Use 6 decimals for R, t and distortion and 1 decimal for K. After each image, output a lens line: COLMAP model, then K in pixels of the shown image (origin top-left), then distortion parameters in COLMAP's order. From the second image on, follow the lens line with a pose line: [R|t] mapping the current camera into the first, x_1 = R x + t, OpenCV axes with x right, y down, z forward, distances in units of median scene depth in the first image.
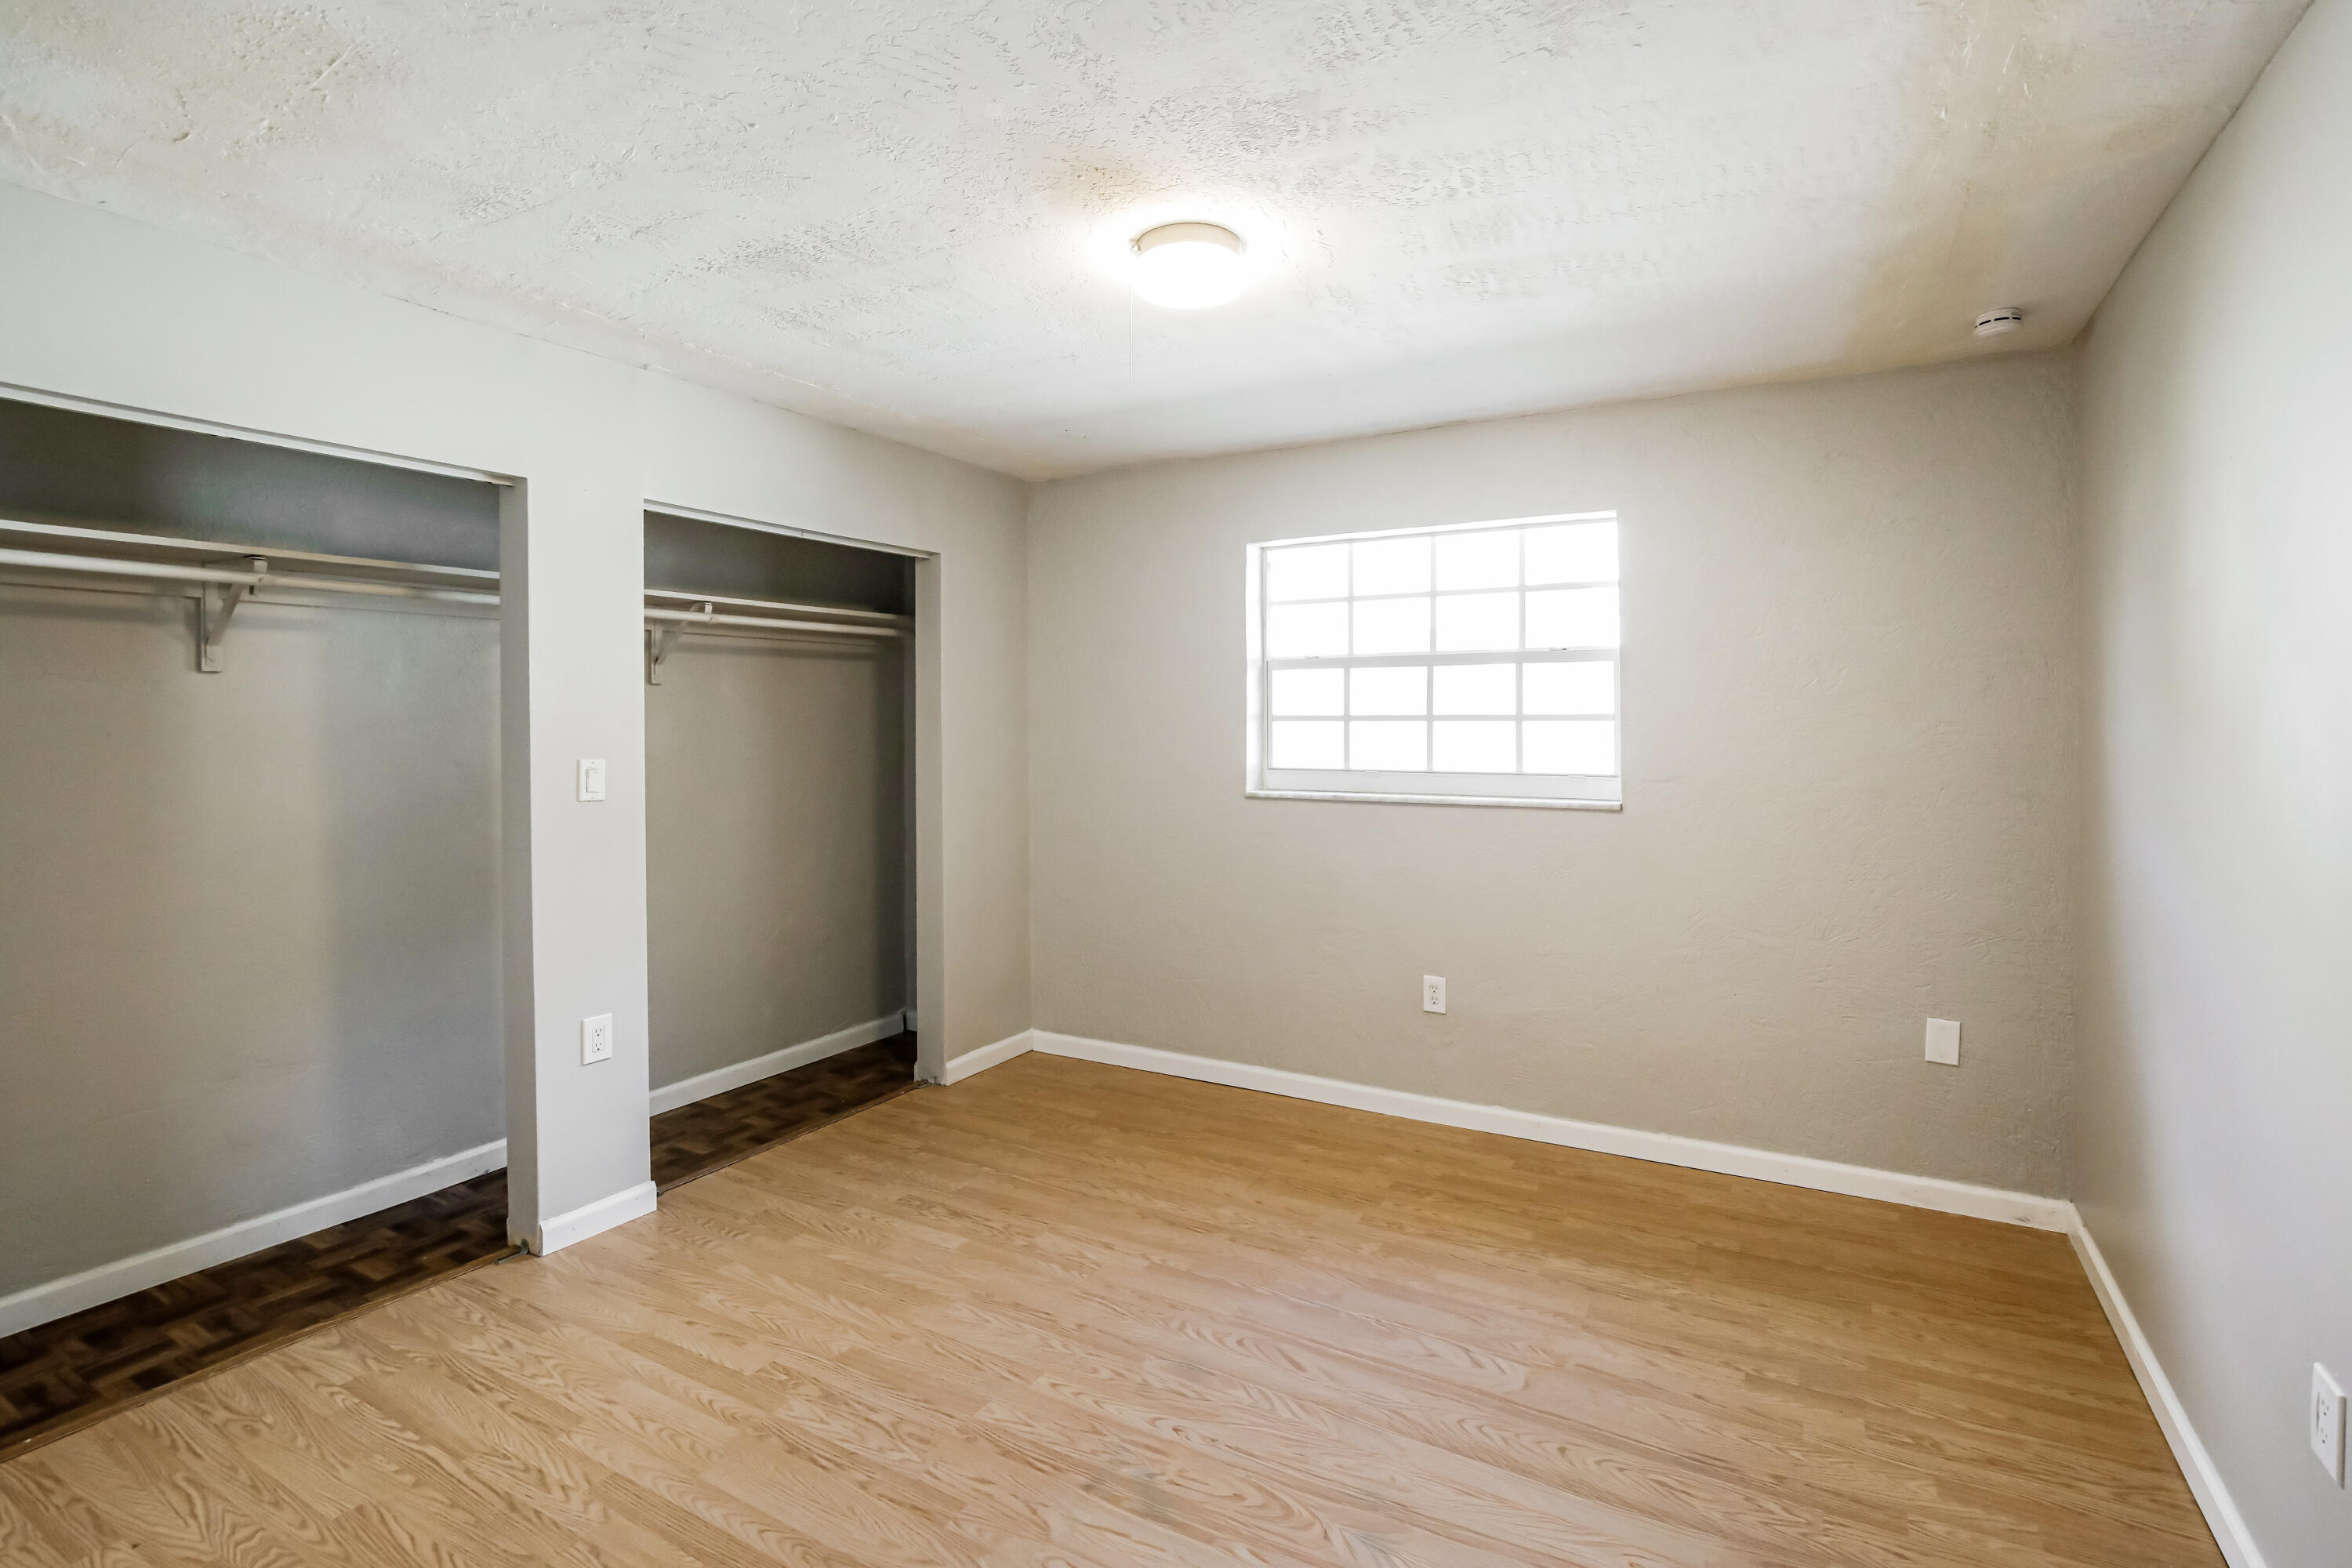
lens RADIAL K [[1119.7, 0, 1174.9], [0, 1119.7, 742.9], [0, 0, 1]] dist [-0.004354, 0.000155]
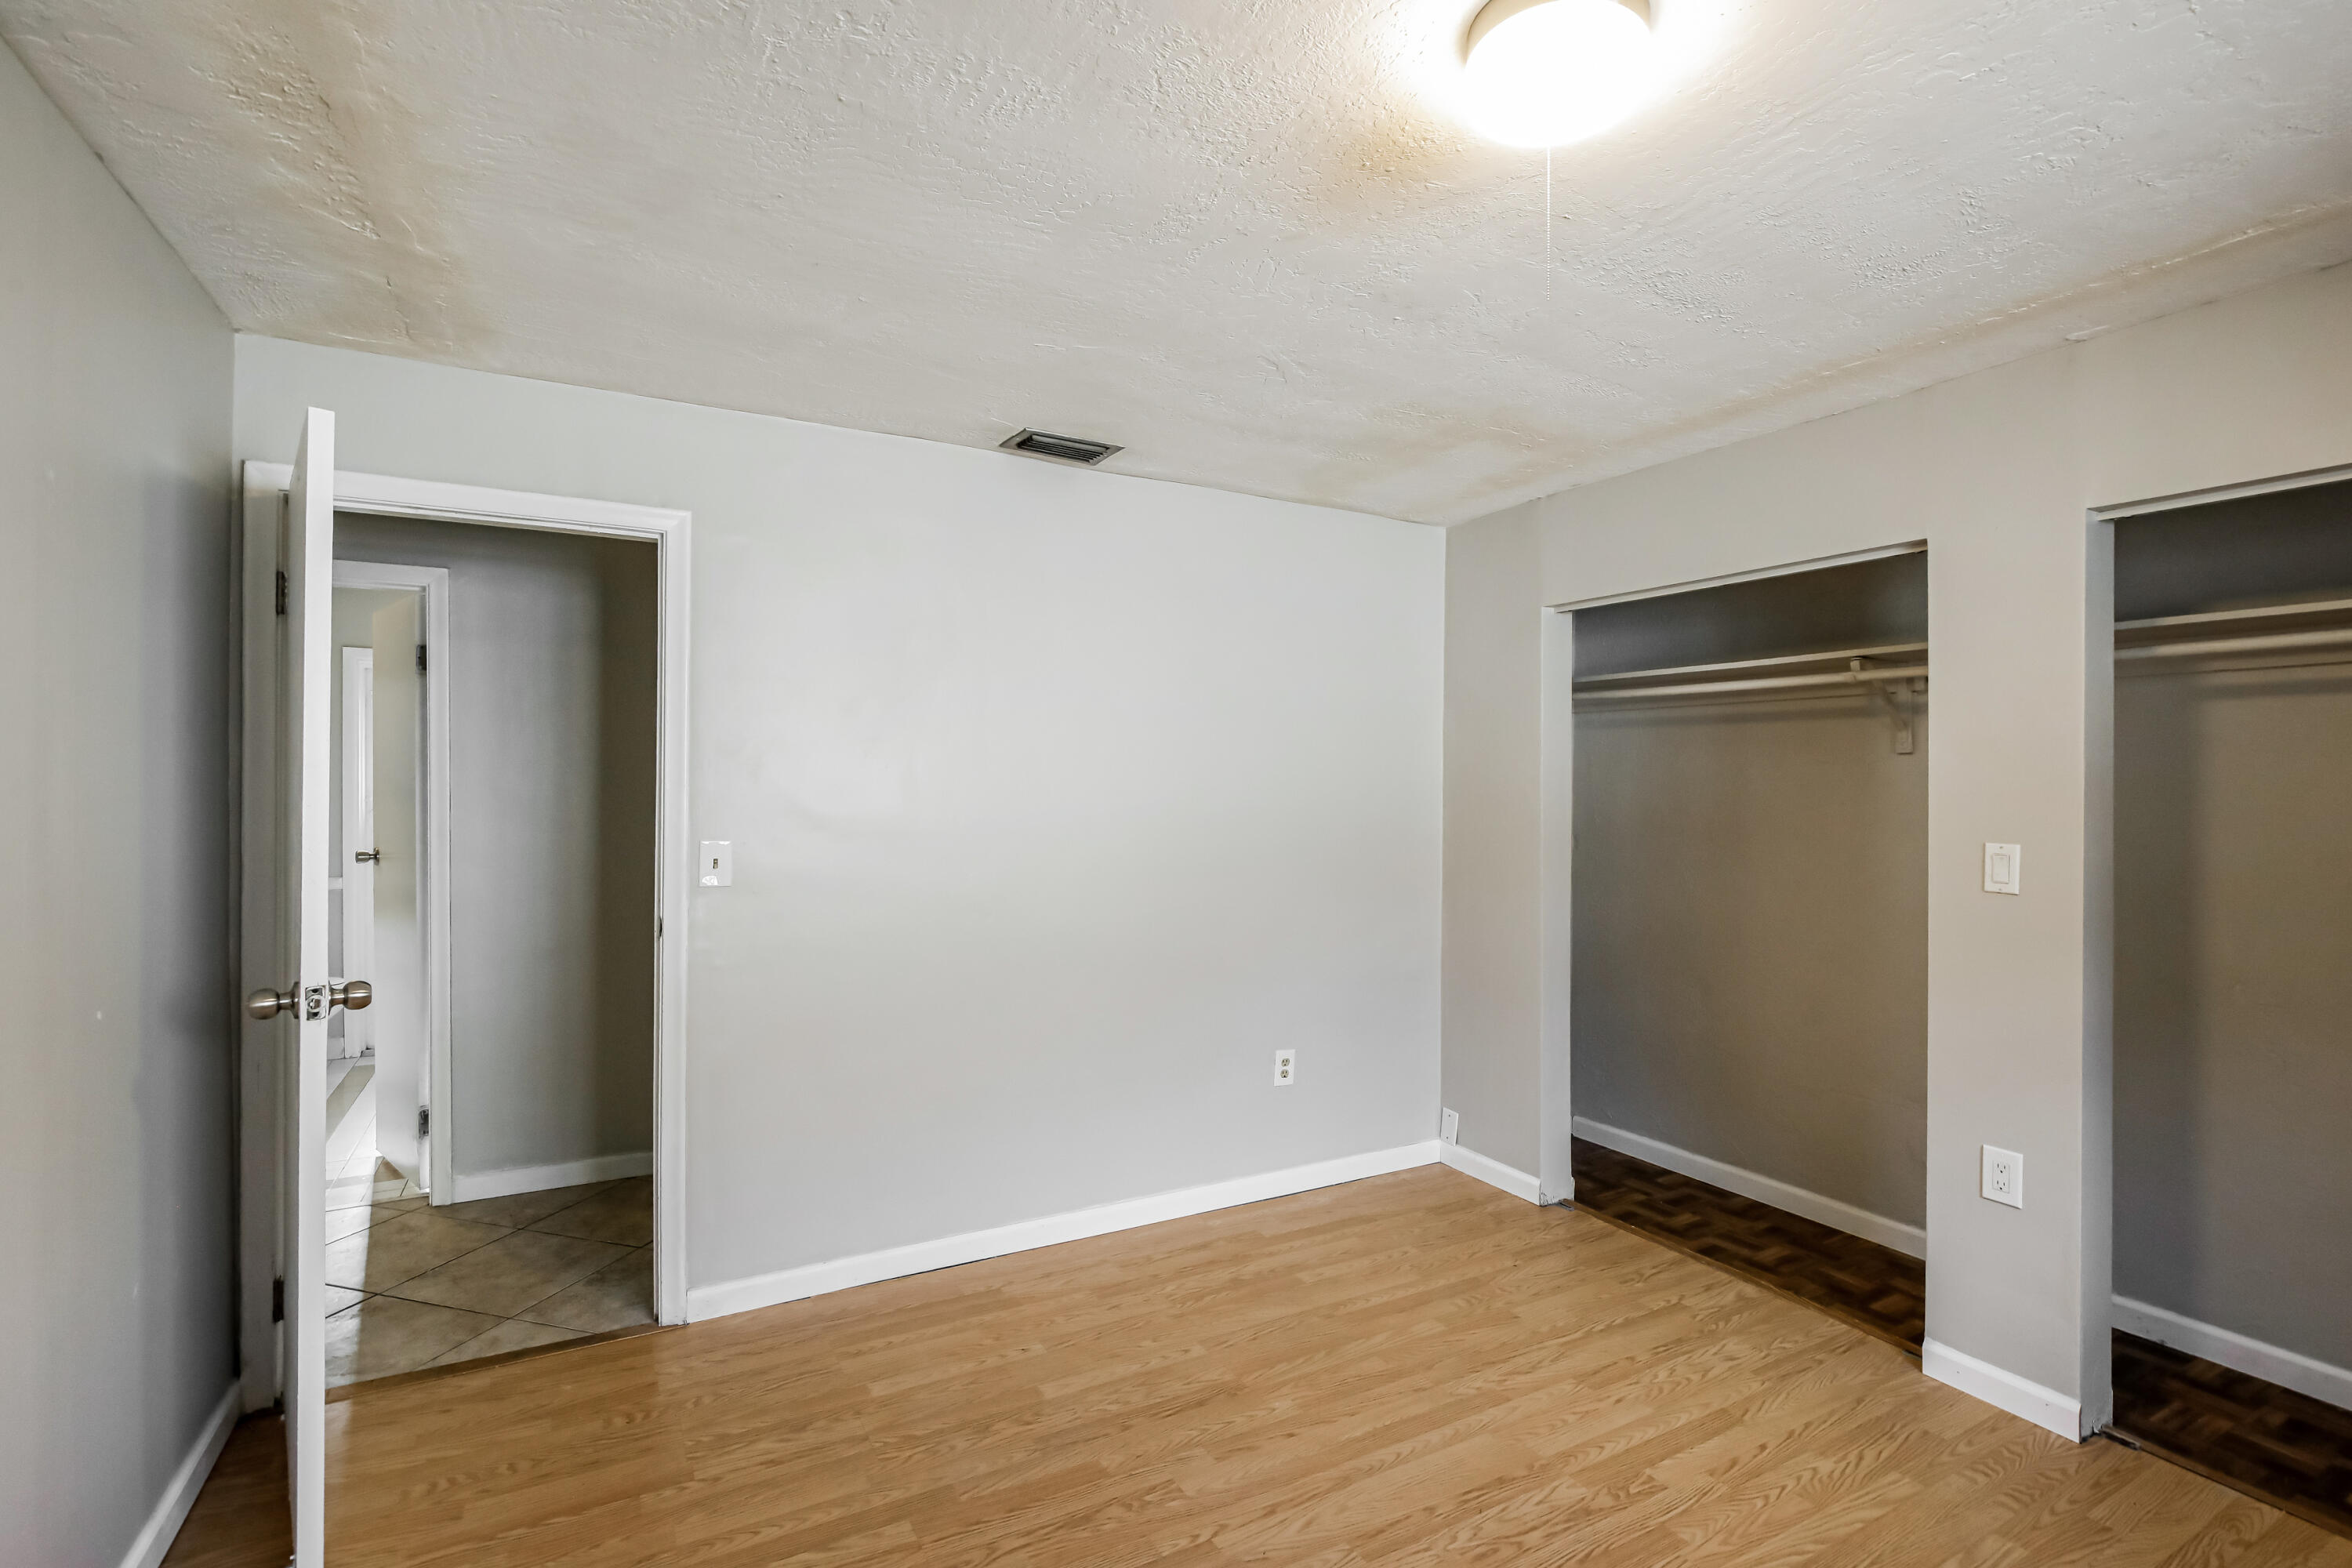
lens RADIAL K [[1069.8, 0, 1186.5], [0, 1069.8, 784.0], [0, 0, 1]] dist [-0.029491, 0.009807]
pose [[-0.506823, -0.002784, -0.862045, 0.564302], [-0.021154, 0.999734, 0.009209, -0.027614], [0.861790, 0.022903, -0.506747, 1.025037]]
